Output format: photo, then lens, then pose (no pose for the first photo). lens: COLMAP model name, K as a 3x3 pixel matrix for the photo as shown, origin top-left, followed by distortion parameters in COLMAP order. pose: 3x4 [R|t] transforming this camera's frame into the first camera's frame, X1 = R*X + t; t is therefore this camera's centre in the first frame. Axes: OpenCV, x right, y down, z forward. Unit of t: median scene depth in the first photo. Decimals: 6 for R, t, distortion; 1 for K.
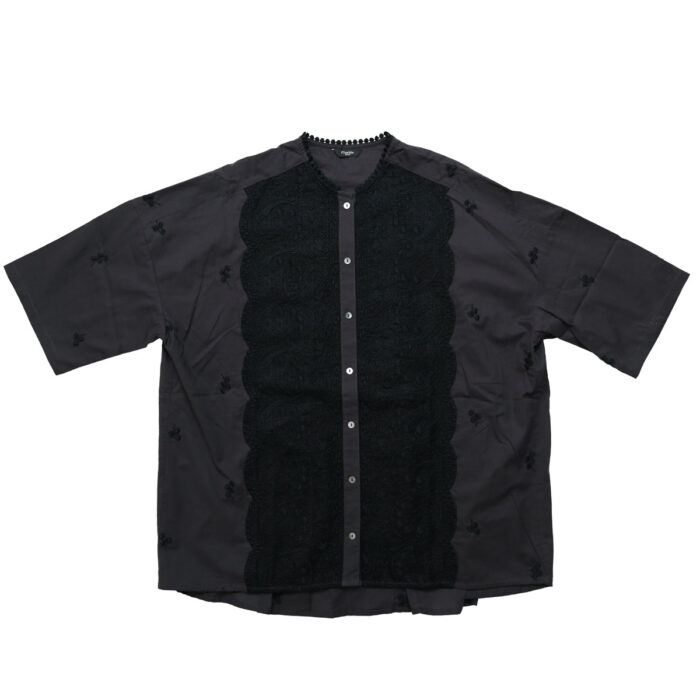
lens RADIAL K [[2025.1, 0, 350.3], [0, 2025.1, 350.9], [0, 0, 1]] dist [0.276633, 0.000000]
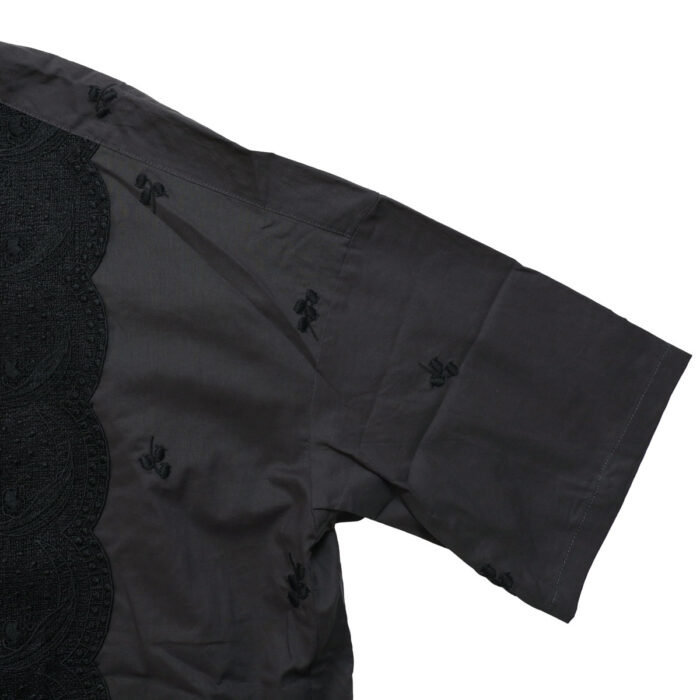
lens RADIAL K [[2025.1, 0, 351.5], [0, 2025.1, 351.4], [0, 0, 1]] dist [0.276633, 0.000000]
pose [[0.993734, -0.007332, 0.111526, 0.054257], [0.010480, 0.999562, -0.027673, -0.027693], [-0.111274, 0.028668, 0.993376, 0.601400]]
